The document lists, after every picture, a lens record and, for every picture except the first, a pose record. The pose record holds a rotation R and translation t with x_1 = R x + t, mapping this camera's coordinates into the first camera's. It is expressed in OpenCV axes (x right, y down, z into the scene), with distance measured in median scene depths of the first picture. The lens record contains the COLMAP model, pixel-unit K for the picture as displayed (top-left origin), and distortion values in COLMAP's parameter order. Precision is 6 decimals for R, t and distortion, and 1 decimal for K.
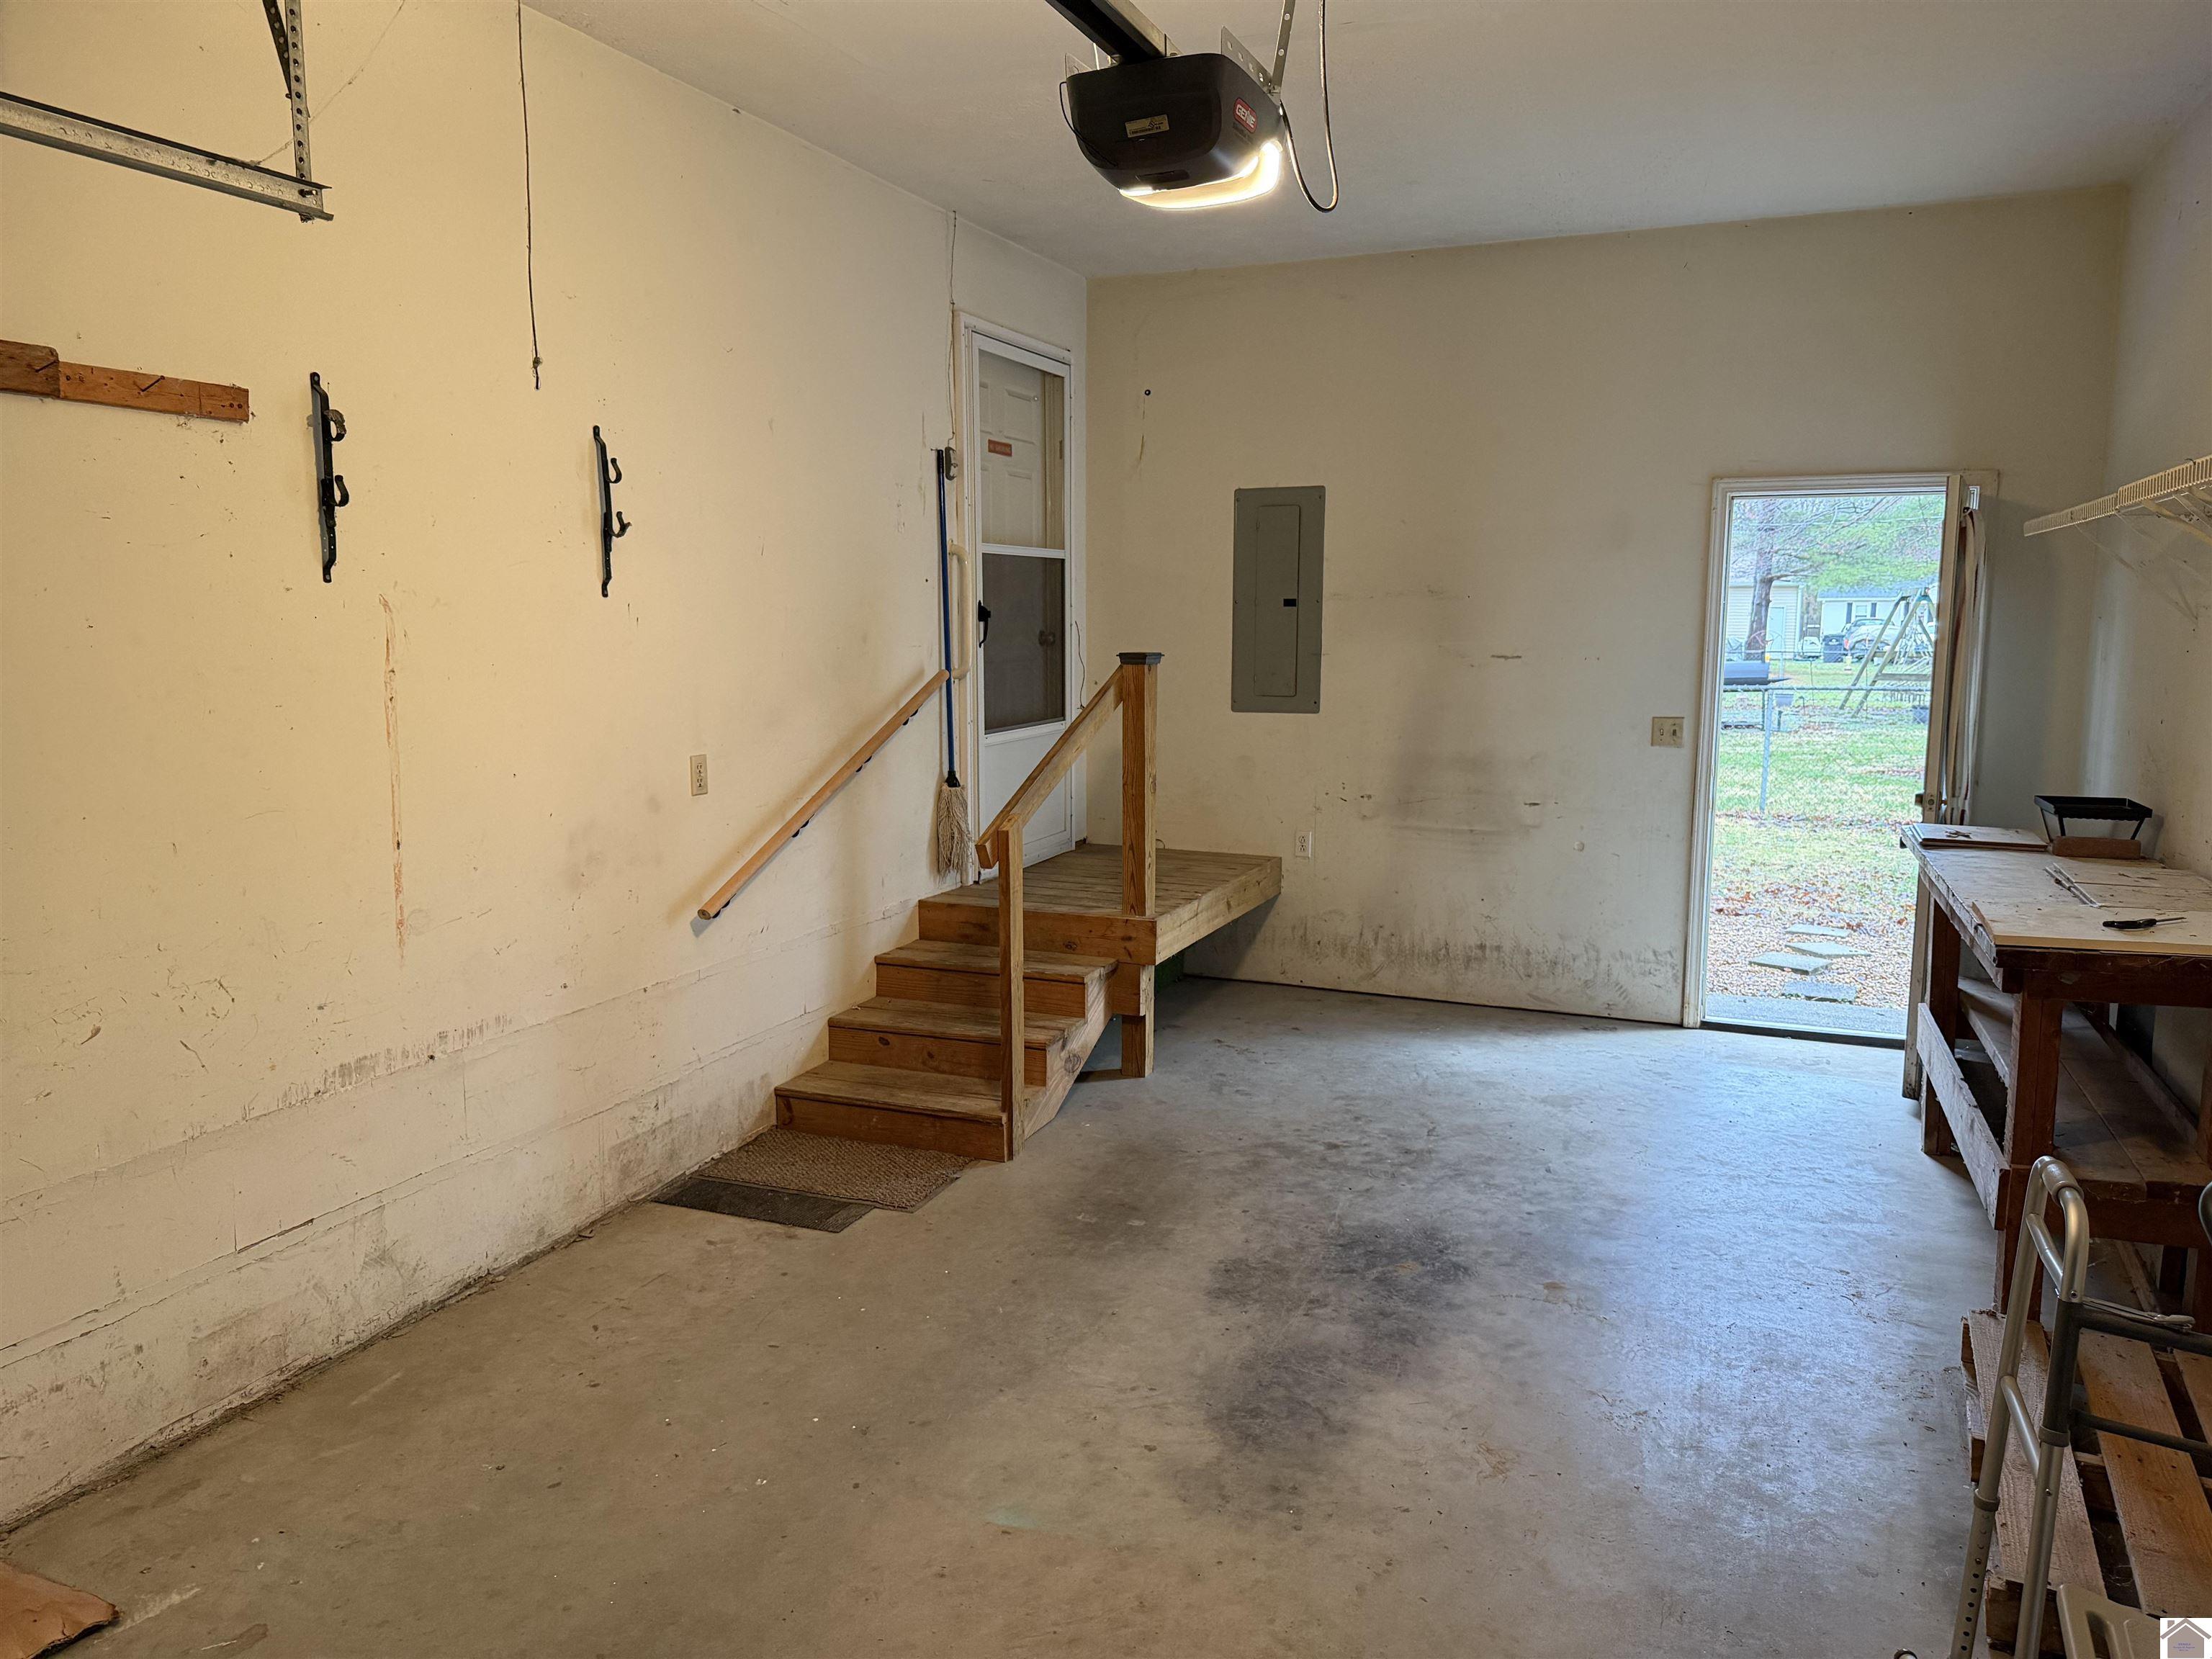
lens RADIAL K [[1542.3, 0, 1098.0], [0, 1542.3, 824.2], [0, 0, 1]] dist [0.040001, -0.046138]
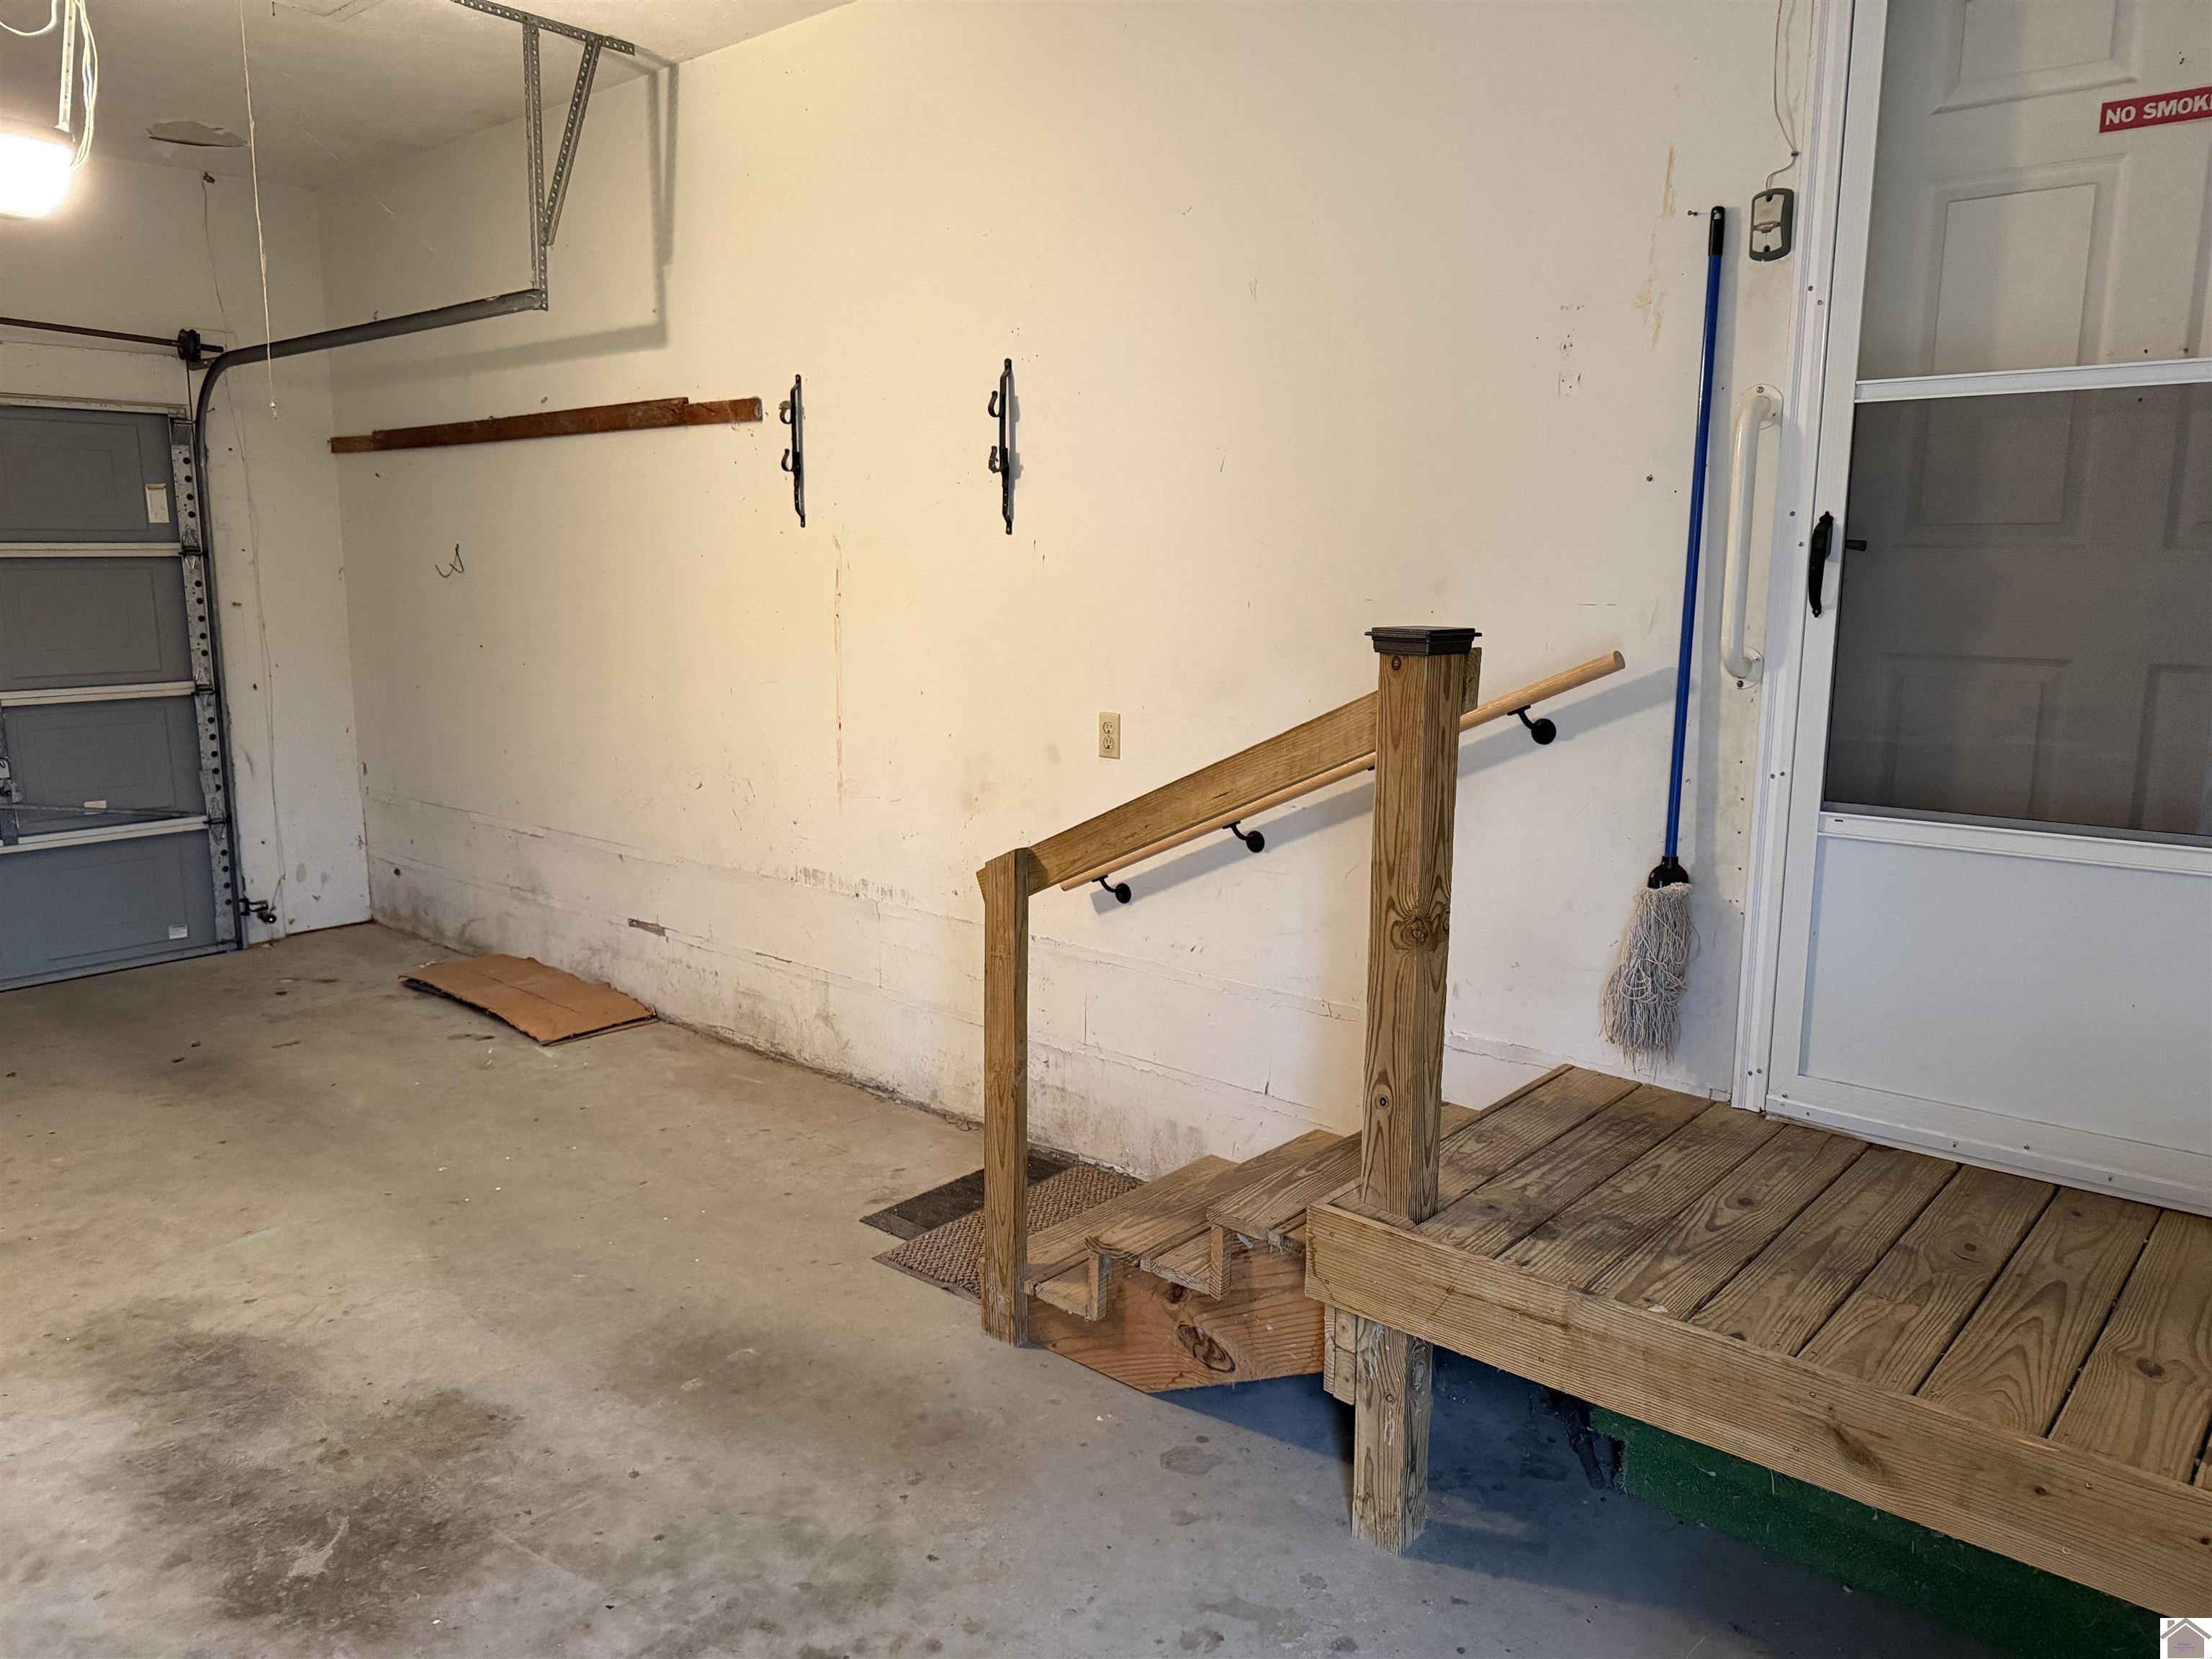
lens RADIAL K [[1542.3, 0, 1082.2], [0, 1542.3, 825.3], [0, 0, 1]] dist [0.040001, -0.046138]
pose [[-0.316882, 0.169691, -0.933162, 0.715627], [-0.124858, 0.967840, 0.218396, -0.214833], [0.940211, 0.185718, -0.285504, 1.567038]]
